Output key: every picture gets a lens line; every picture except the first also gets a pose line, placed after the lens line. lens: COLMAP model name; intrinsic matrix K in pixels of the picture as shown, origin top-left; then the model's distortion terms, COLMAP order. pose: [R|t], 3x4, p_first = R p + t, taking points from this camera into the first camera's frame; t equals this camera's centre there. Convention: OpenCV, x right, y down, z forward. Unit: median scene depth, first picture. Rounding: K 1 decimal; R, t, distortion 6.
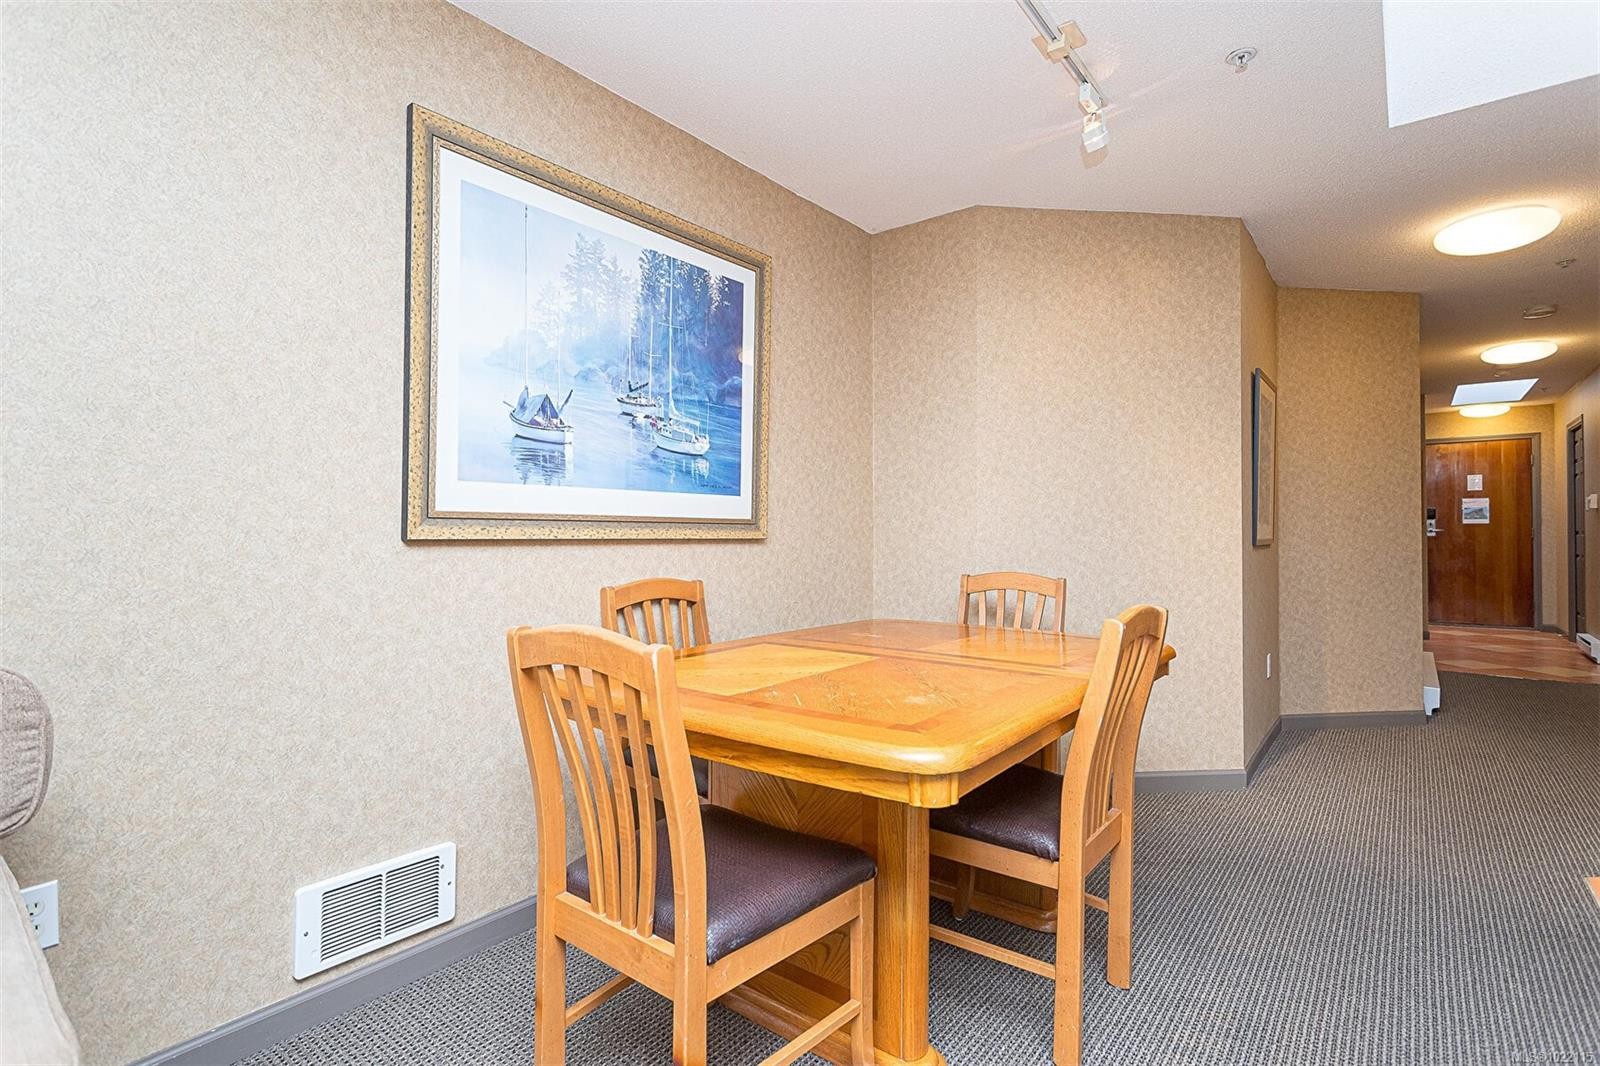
lens RADIAL K [[764.1, 0, 800.7], [0, 764.1, 527.7], [0, 0, 1]] dist [-0.002123, 0.001397]
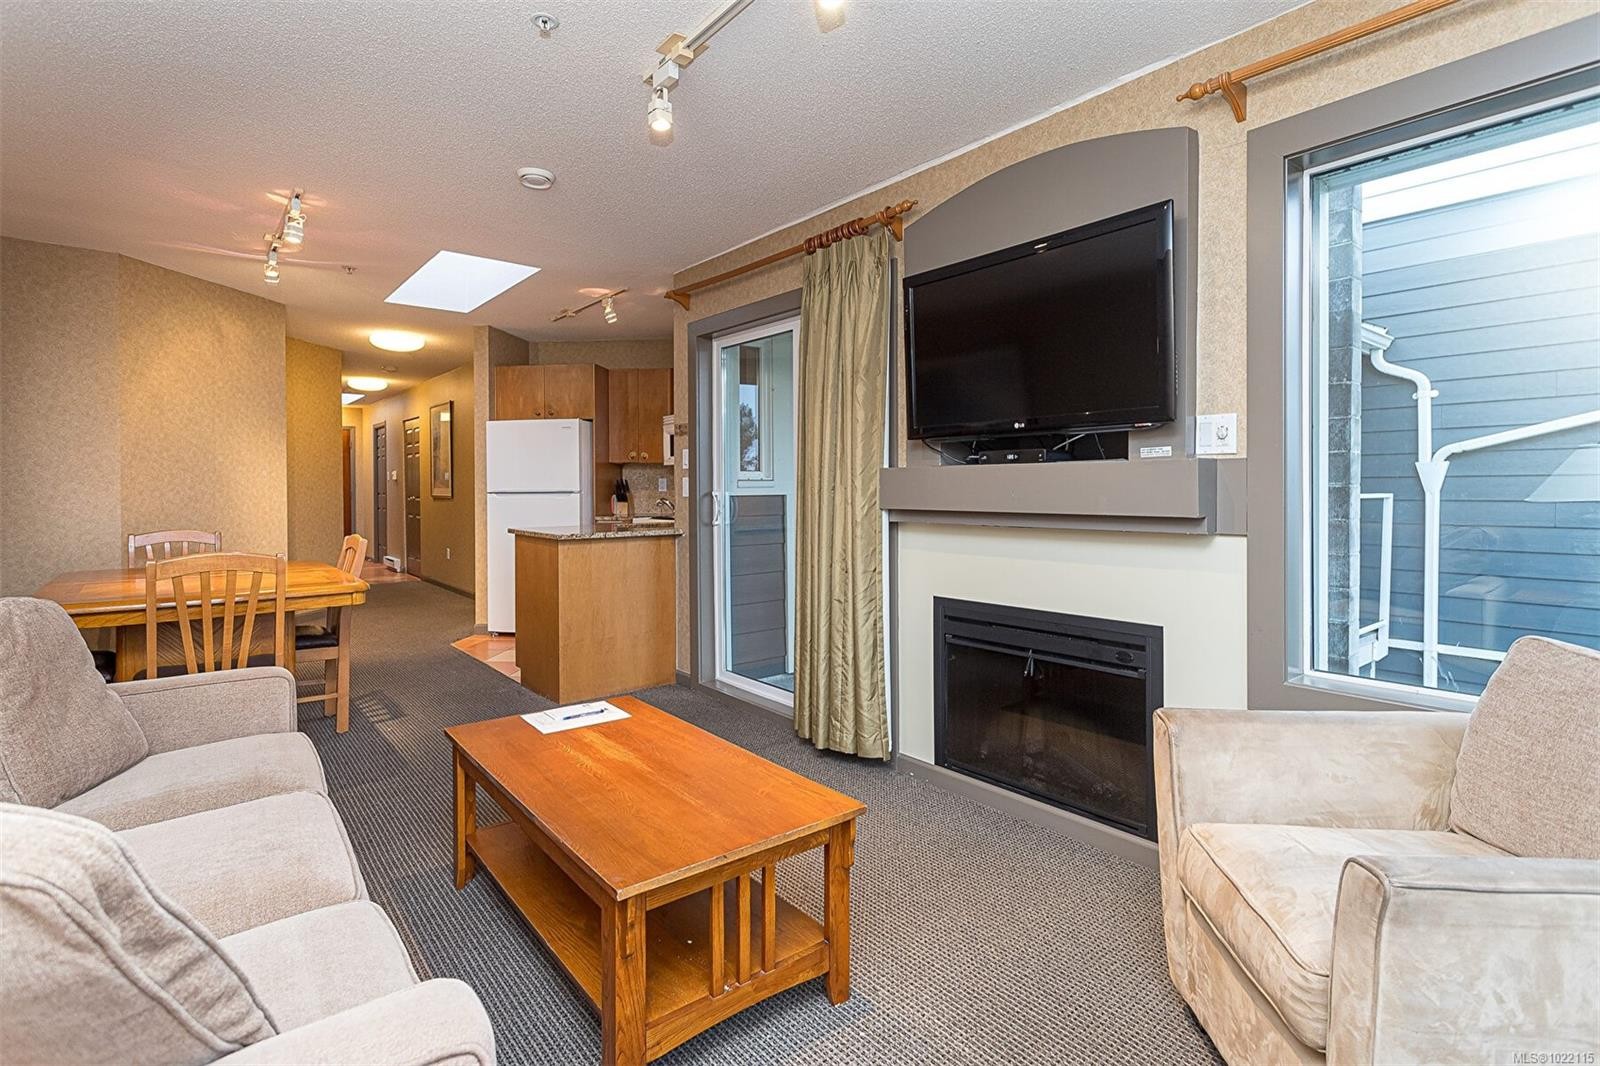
lens RADIAL K [[764.1, 0, 809.0], [0, 764.1, 500.3], [0, 0, 1]] dist [-0.002123, 0.001397]
pose [[0.199523, -0.016511, 0.979754, -0.928361], [-0.003952, 0.999836, 0.017654, -0.029213], [-0.979885, -0.007394, 0.199425, -0.482645]]
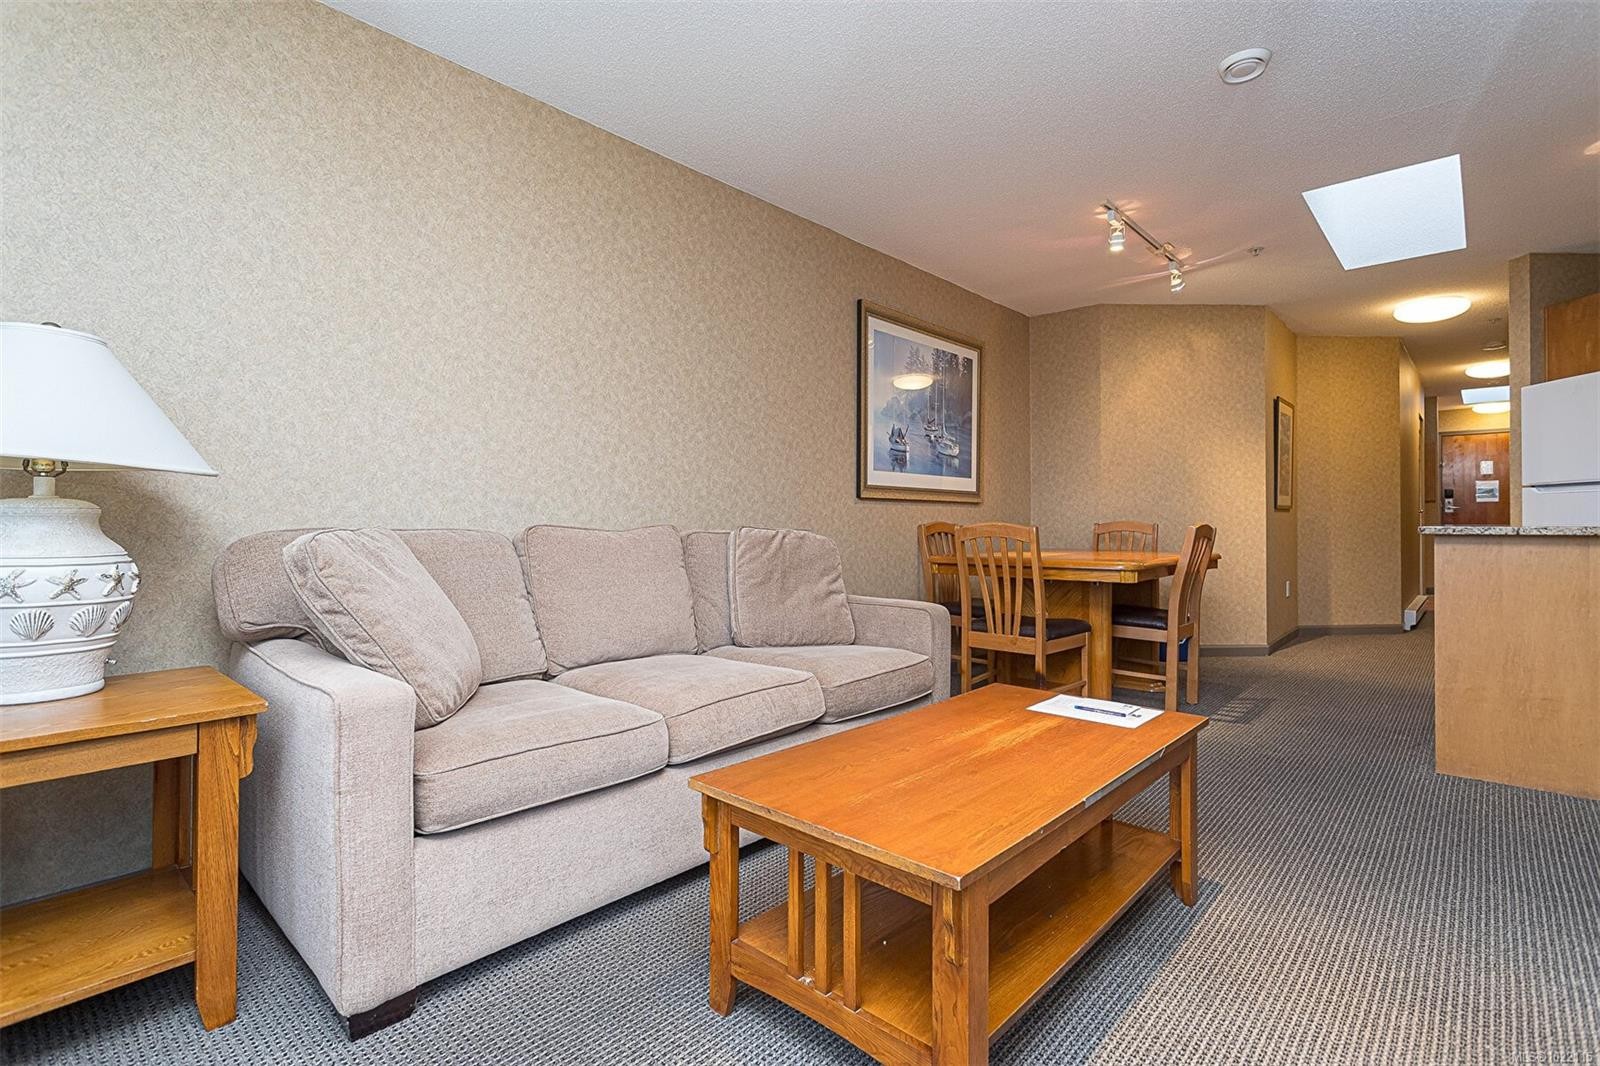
lens RADIAL K [[764.1, 0, 801.1], [0, 764.1, 523.9], [0, 0, 1]] dist [-0.002123, 0.001397]
pose [[0.998191, -0.003753, -0.060011, -0.363819], [0.004206, 0.999964, 0.007420, 0.049139], [0.059981, -0.007659, 0.998170, -0.795793]]
